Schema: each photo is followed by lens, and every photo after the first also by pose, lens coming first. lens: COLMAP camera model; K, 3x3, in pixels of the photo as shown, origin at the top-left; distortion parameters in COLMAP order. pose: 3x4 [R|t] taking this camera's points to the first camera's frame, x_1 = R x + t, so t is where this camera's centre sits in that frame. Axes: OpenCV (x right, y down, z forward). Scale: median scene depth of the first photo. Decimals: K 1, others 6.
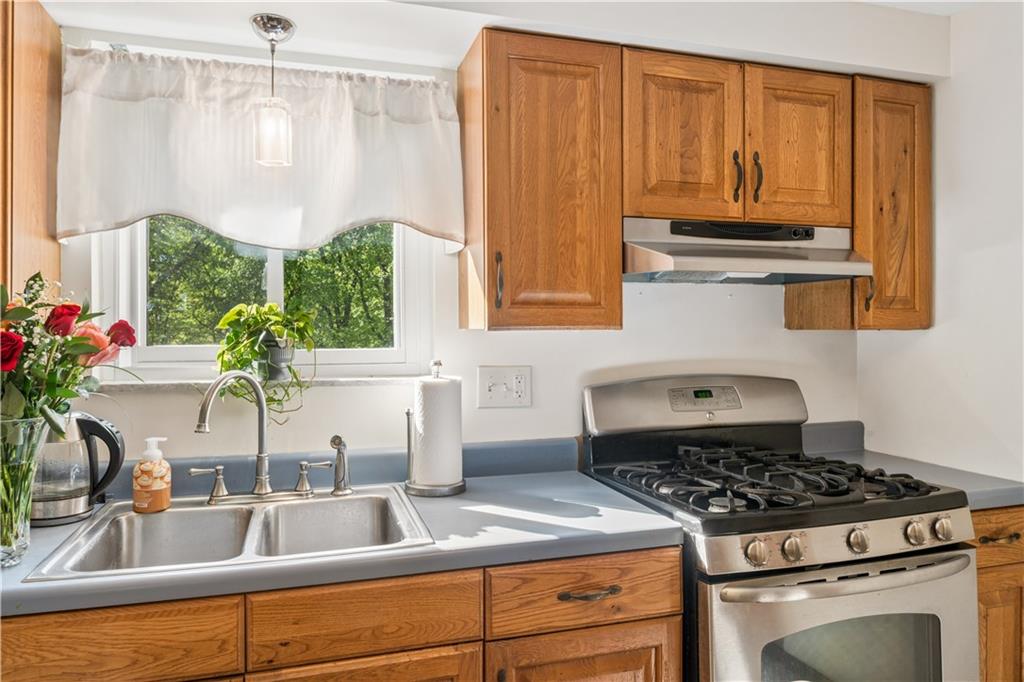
lens RADIAL K [[686.7, 0, 512.3], [0, 686.7, 334.2], [0, 0, 1]] dist [0.004157, 0.001112]
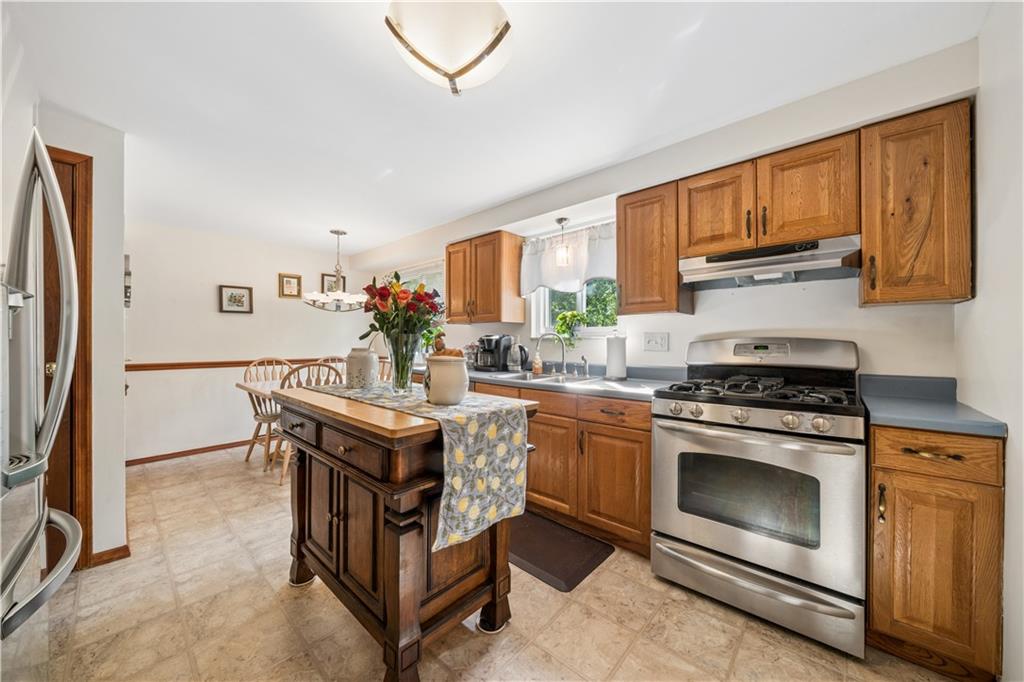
lens RADIAL K [[369.1, 0, 510.8], [0, 369.1, 342.6], [0, 0, 1]] dist [-0.000055, -0.000037]
pose [[0.510757, 0.005428, -0.859708, 0.862090], [-0.005963, 0.999978, 0.002771, 0.085469], [0.859705, 0.003711, 0.510778, -0.036995]]
